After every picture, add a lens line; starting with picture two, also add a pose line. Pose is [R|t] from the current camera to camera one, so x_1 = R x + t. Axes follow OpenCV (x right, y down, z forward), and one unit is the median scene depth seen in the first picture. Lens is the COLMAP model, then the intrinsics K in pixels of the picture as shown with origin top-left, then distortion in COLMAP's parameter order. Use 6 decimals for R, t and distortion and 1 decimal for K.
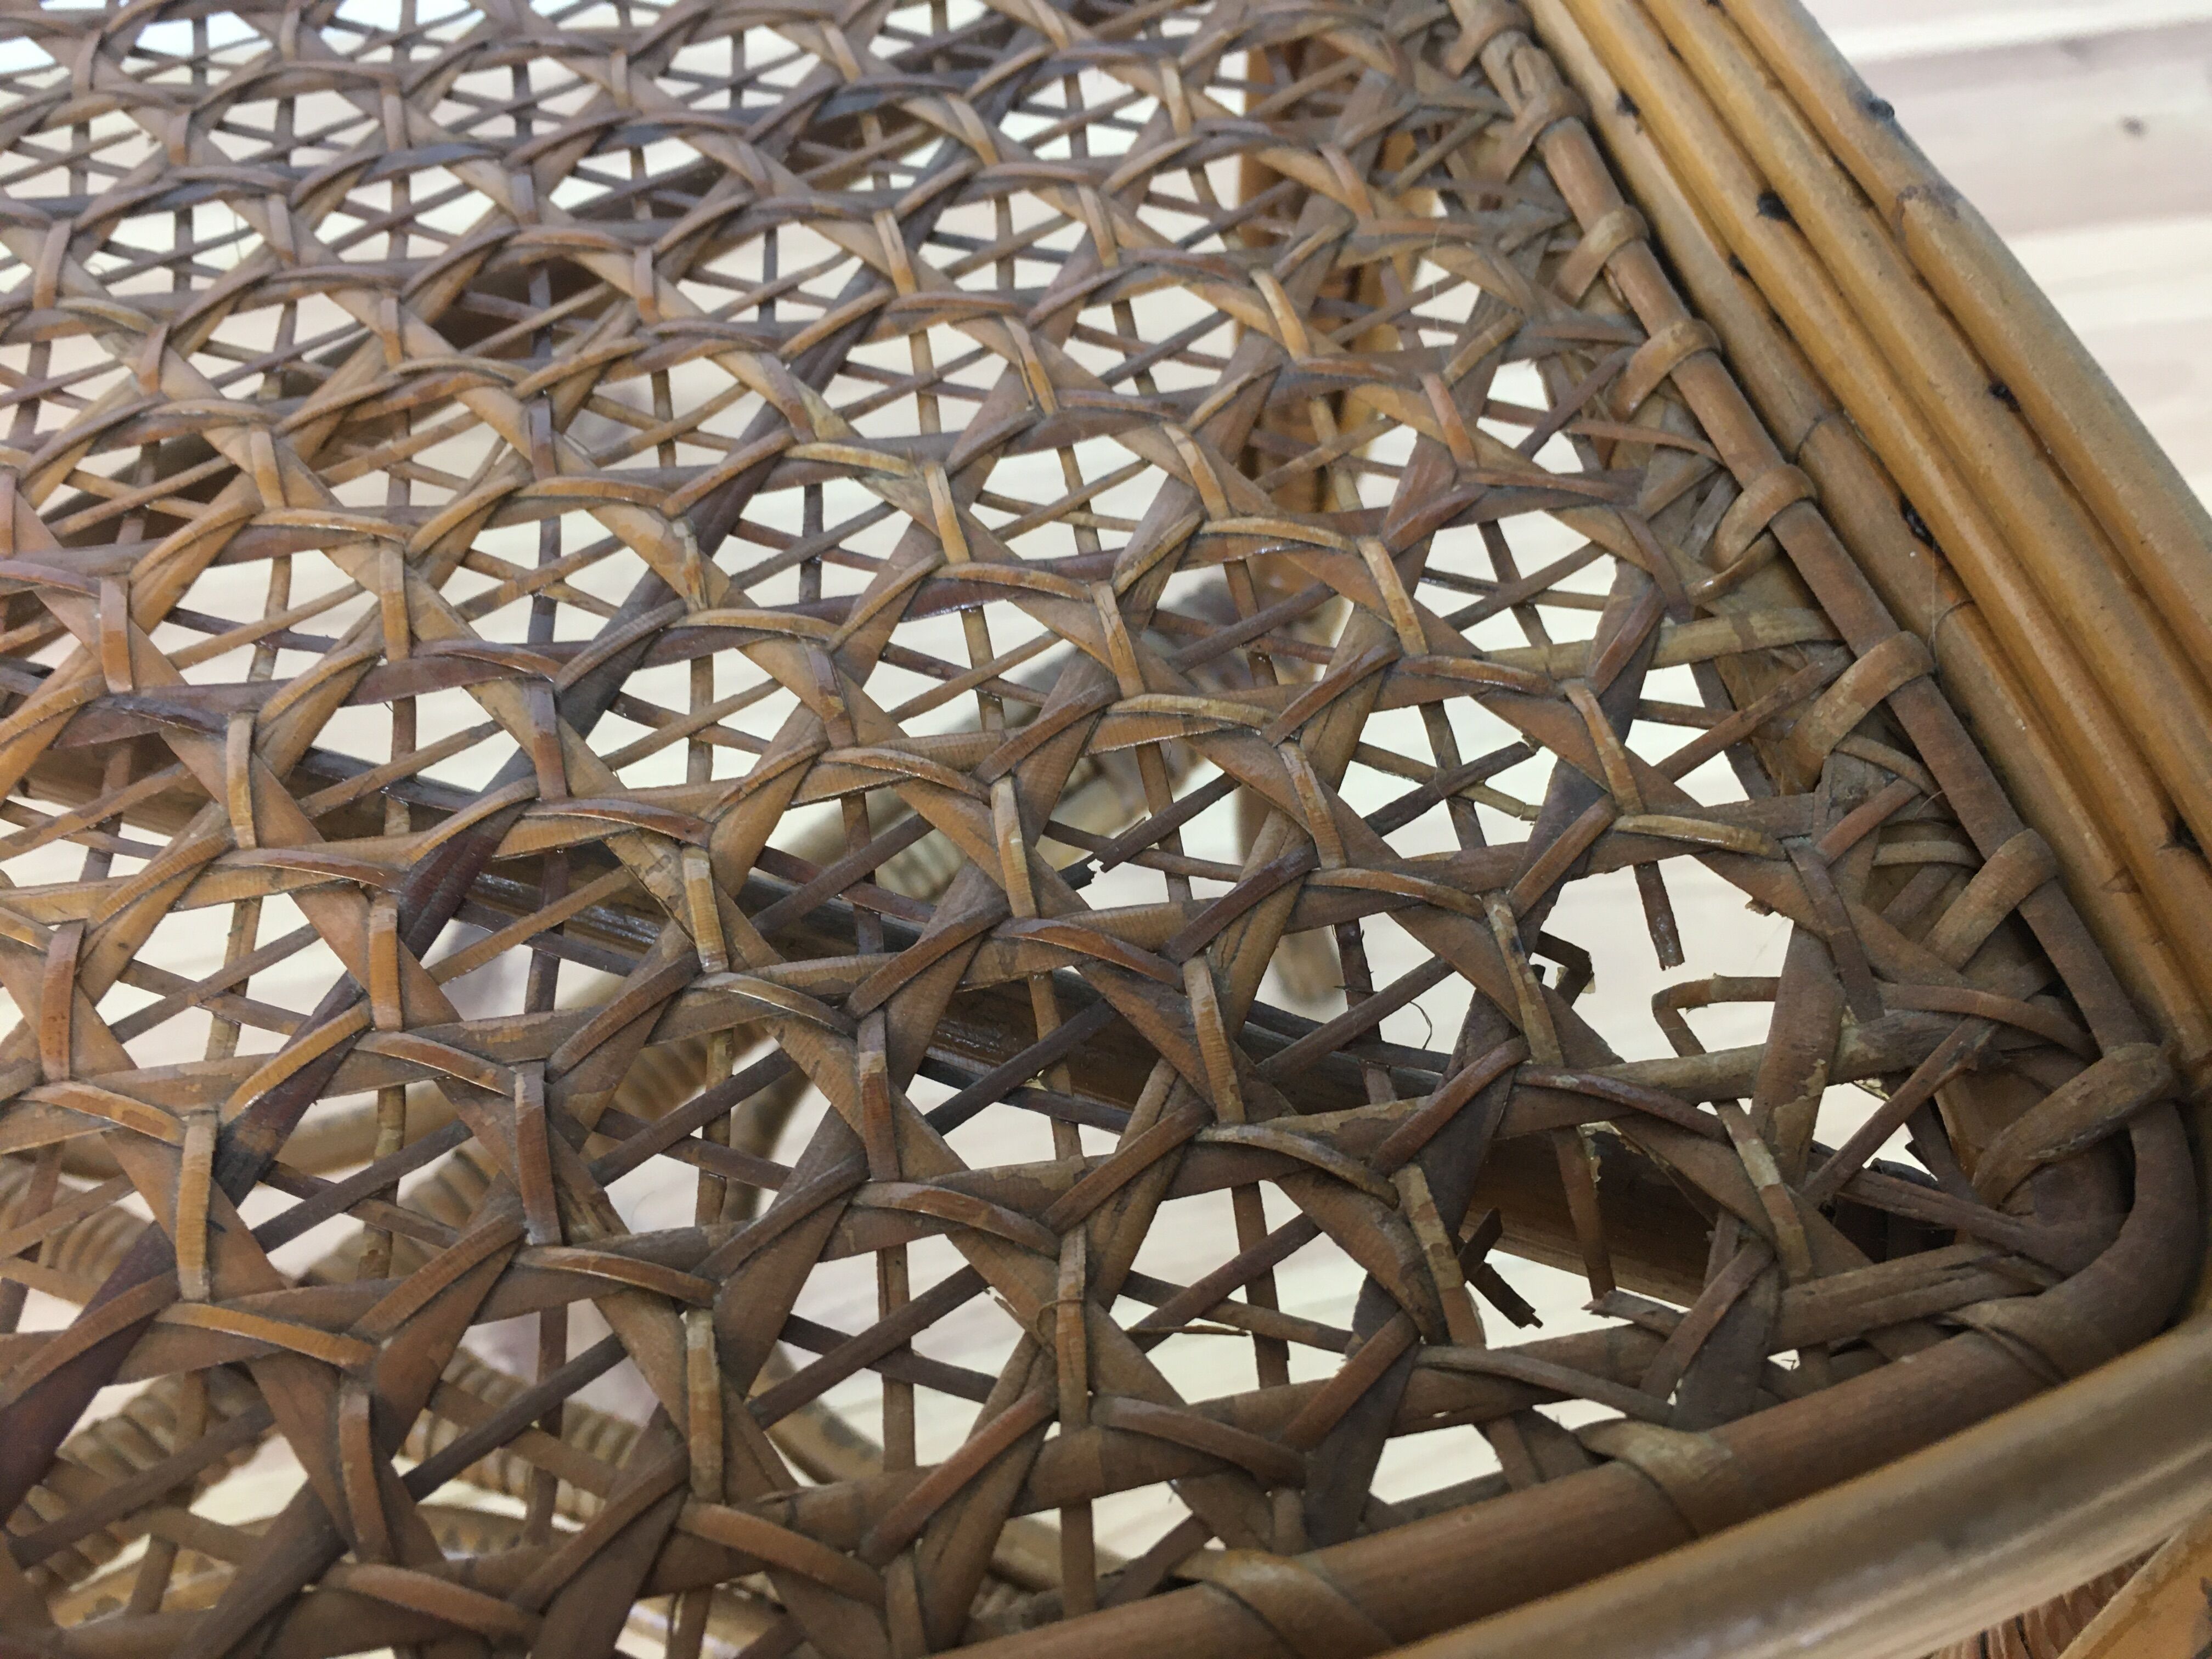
lens RADIAL K [[1905.0, 0, 1119.6], [0, 1905.0, 779.1], [0, 0, 1]] dist [0.059393, -0.103549]
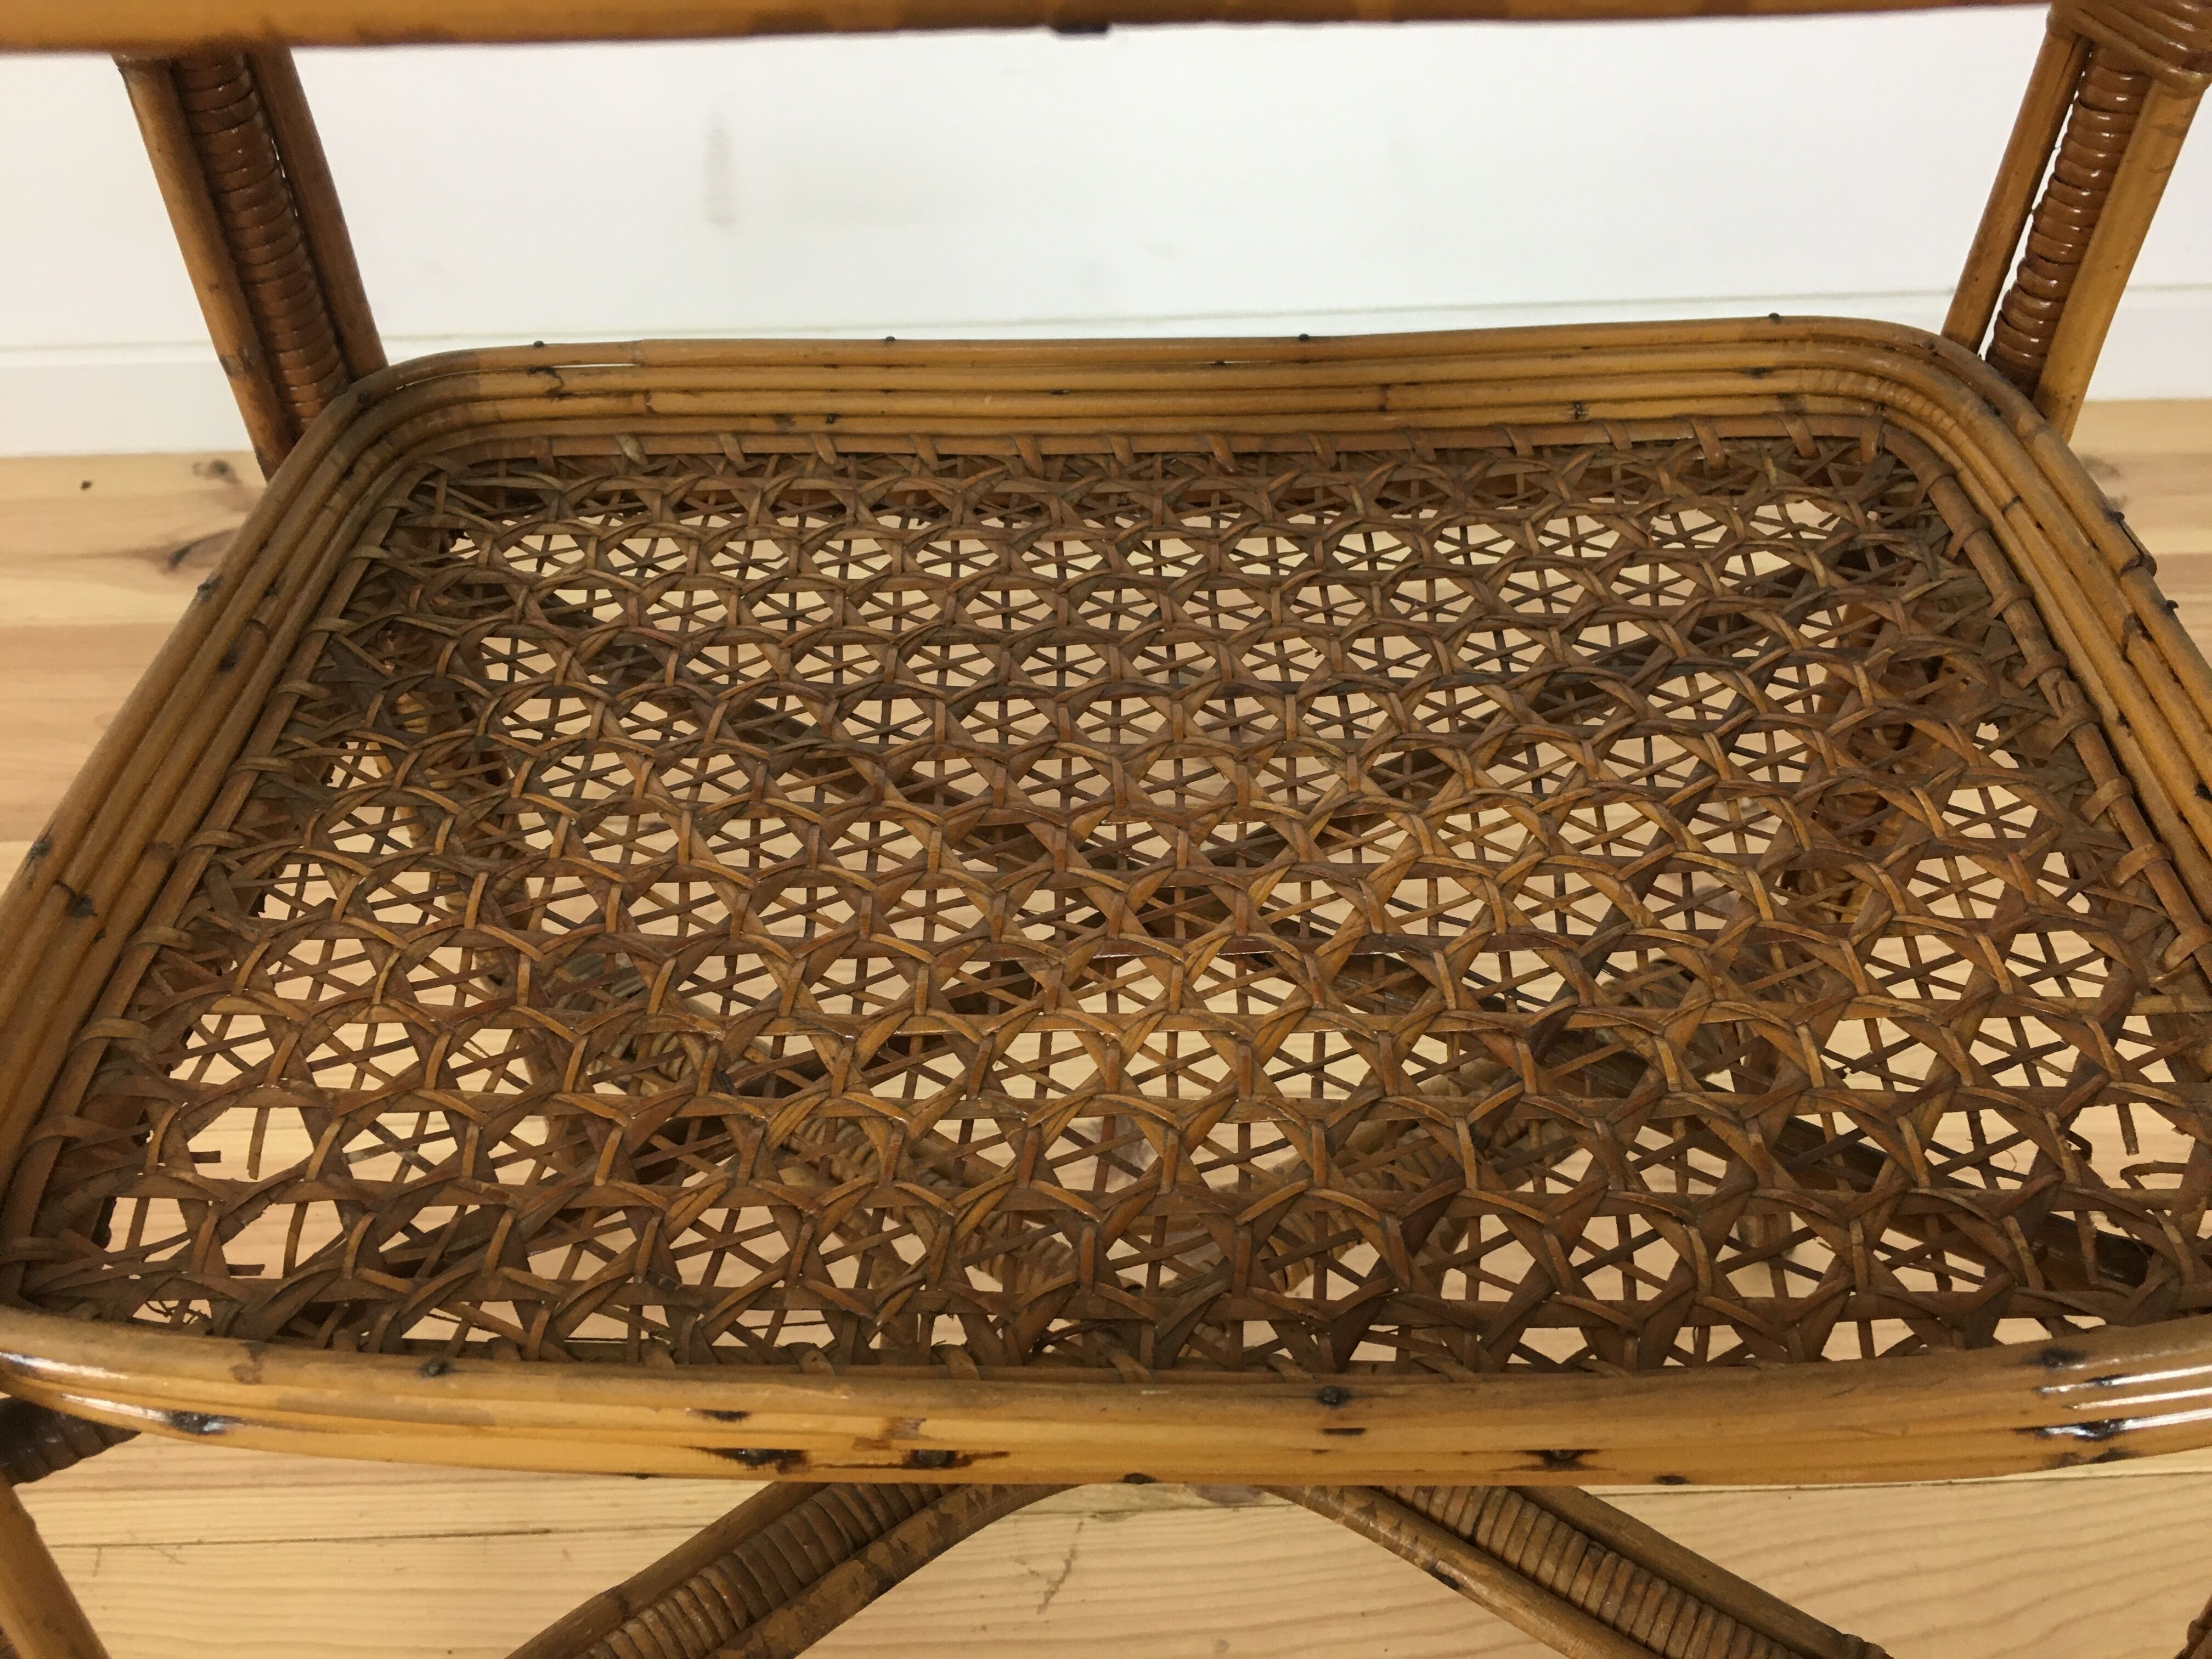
lens RADIAL K [[1905.0, 0, 1093.3], [0, 1905.0, 780.9], [0, 0, 1]] dist [0.059393, -0.103549]
pose [[0.975627, 0.109584, -0.190114, -0.425640], [-0.136476, 0.981450, -0.134647, 0.120223], [0.171832, 0.157311, 0.972485, -1.193659]]
